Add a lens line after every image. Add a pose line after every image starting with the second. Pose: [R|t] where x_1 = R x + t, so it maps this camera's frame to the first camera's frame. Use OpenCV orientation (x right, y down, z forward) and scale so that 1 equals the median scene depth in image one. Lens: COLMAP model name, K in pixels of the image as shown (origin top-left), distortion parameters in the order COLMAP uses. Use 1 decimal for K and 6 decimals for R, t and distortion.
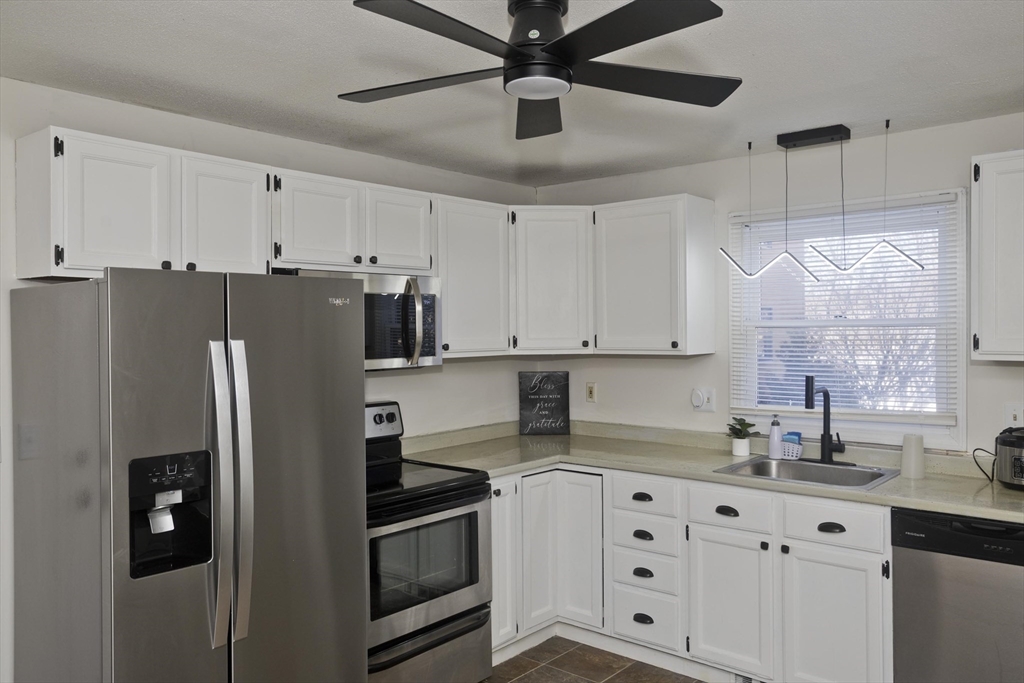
lens RADIAL K [[794.7, 0, 516.8], [0, 794.7, 339.4], [0, 0, 1]] dist [0.002264, 0.003453]
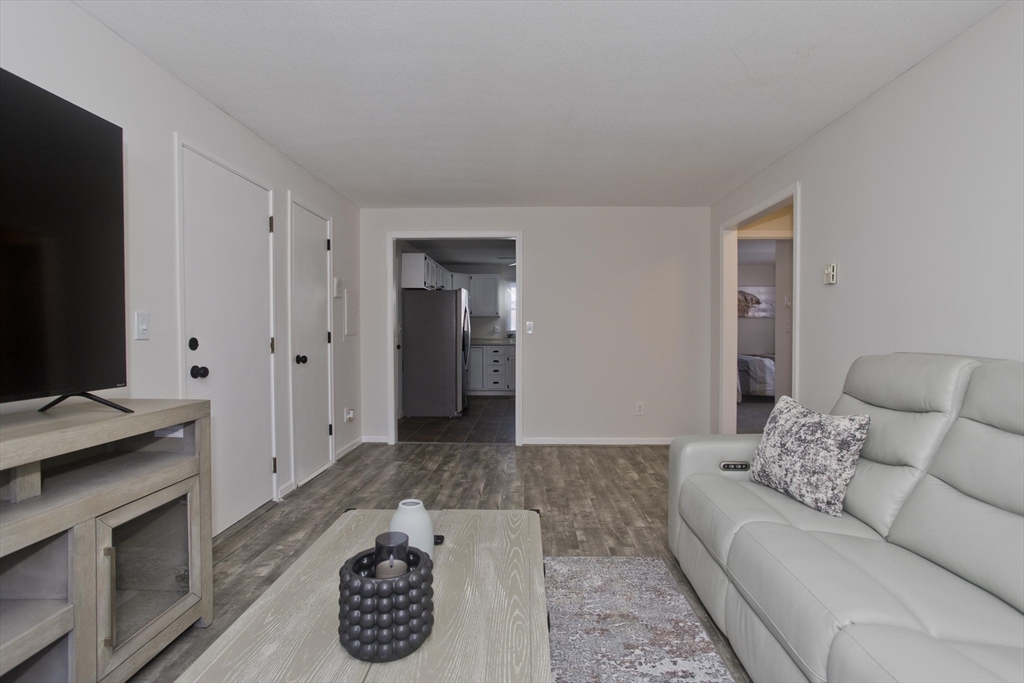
lens RADIAL K [[489.9, 0, 514.3], [0, 489.9, 339.6], [0, 0, 1]] dist [-0.056403, 0.035631]
pose [[0.781505, -0.006049, 0.623870, -1.282912], [0.004185, 0.999981, 0.004454, 0.129847], [-0.623885, -0.000870, 0.781516, -0.947245]]
